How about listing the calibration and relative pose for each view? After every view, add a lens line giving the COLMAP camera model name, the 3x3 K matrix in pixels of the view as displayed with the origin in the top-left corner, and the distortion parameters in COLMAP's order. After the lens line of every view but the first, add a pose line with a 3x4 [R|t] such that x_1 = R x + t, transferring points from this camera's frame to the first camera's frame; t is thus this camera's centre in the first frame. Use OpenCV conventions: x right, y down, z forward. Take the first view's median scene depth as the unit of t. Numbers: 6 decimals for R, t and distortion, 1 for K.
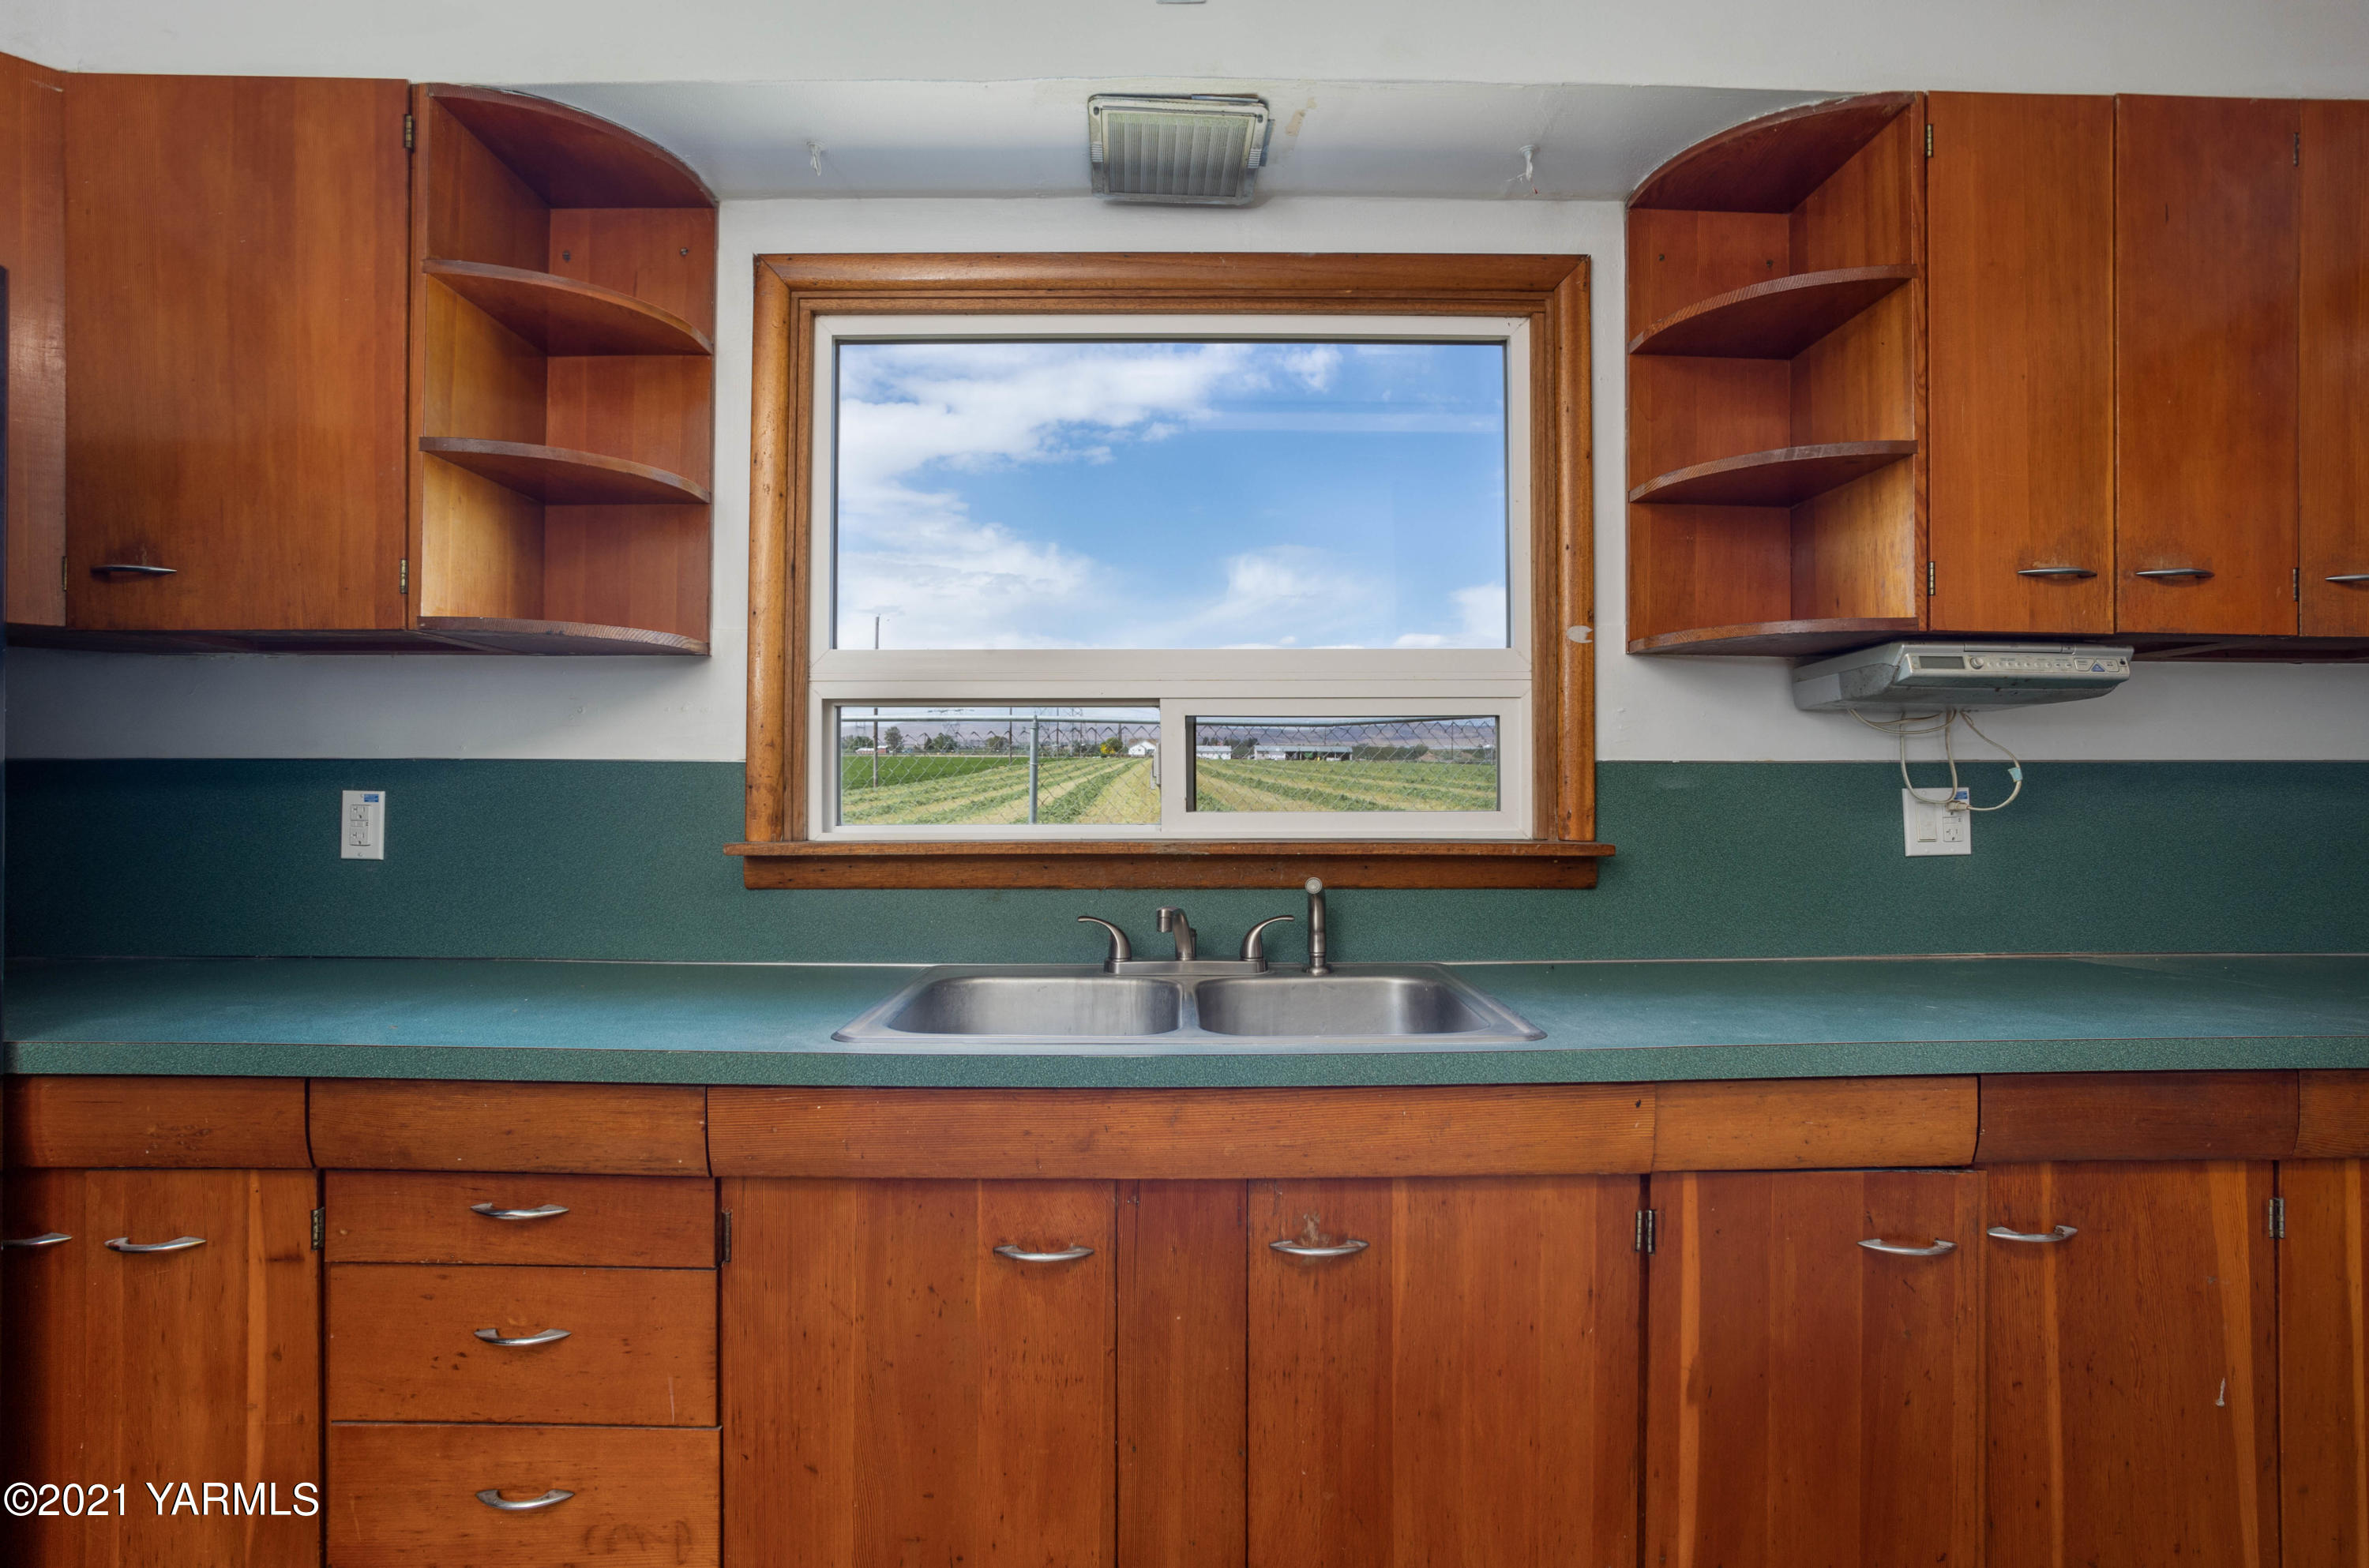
lens RADIAL K [[1158.4, 0, 1184.5], [0, 1158.4, 784.0], [0, 0, 1]] dist [-0.039518, 0.018062]
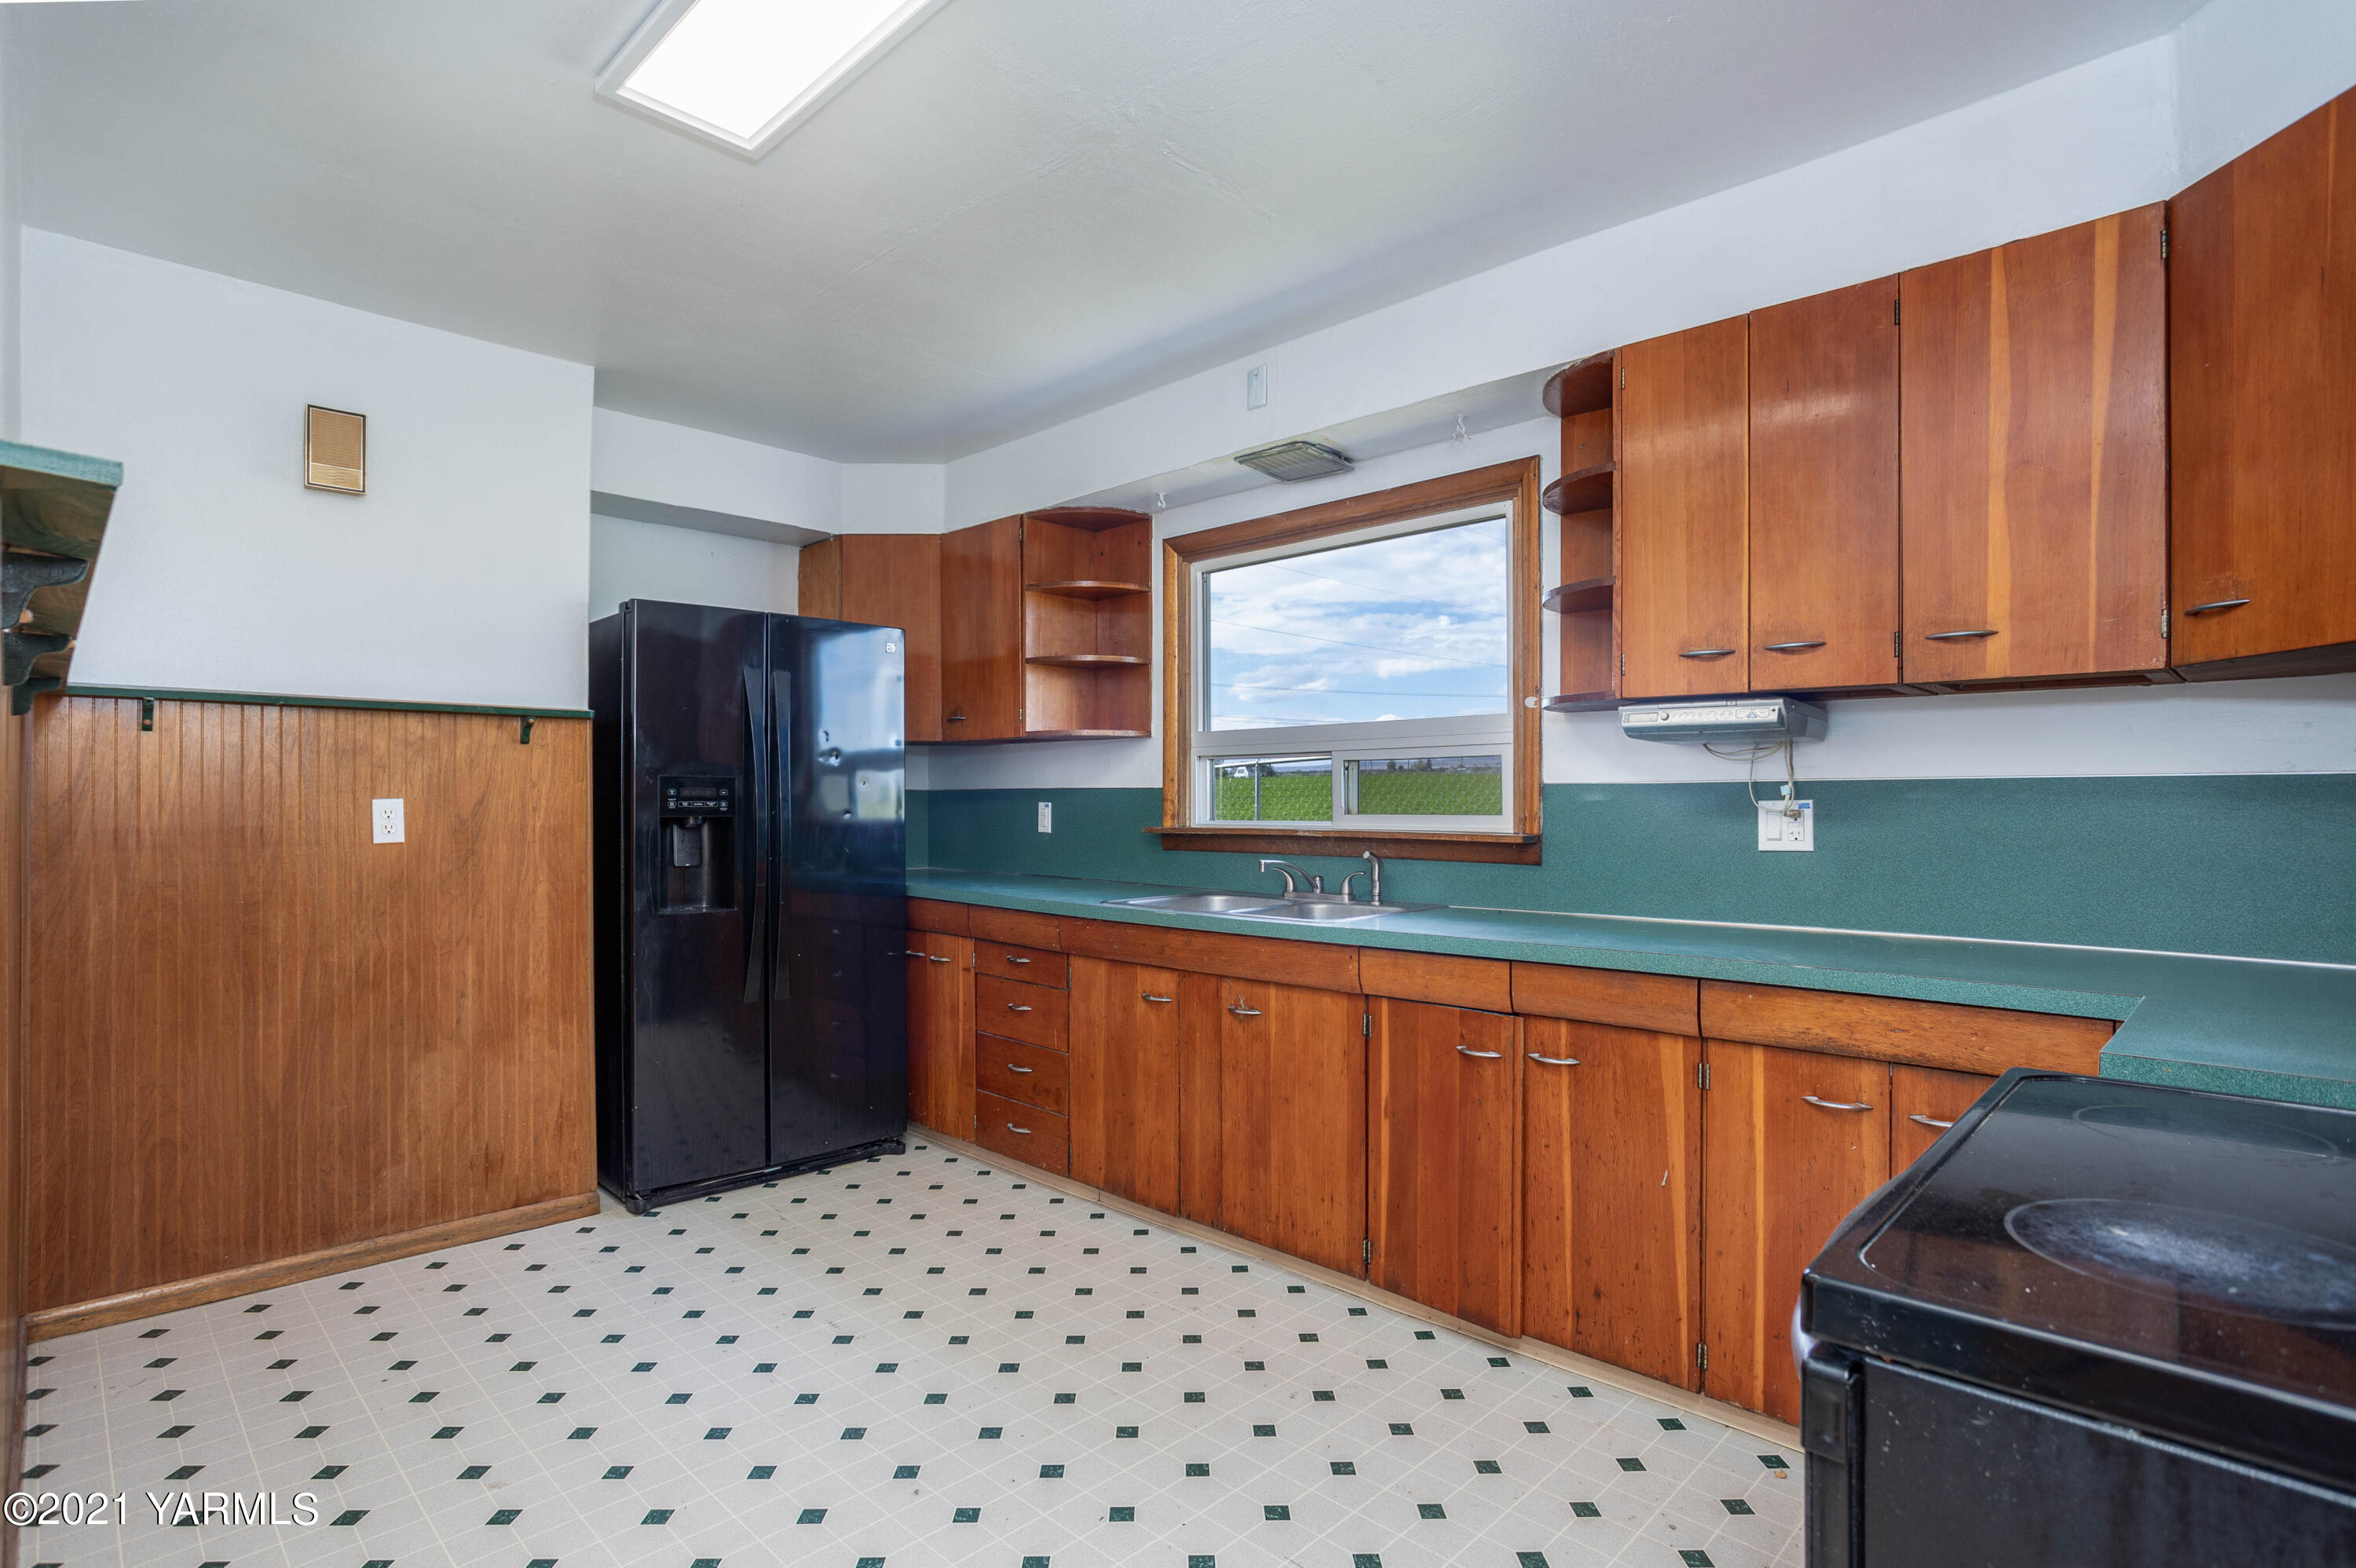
lens RADIAL K [[1146.5, 0, 1196.3], [0, 1146.5, 823.9], [0, 0, 1]] dist [-0.011728, 0.001057]
pose [[0.712718, 0.013134, -0.701328, 1.335953], [0.002221, 0.999777, 0.020980, 0.002023], [0.701447, -0.016510, 0.712530, -0.513561]]
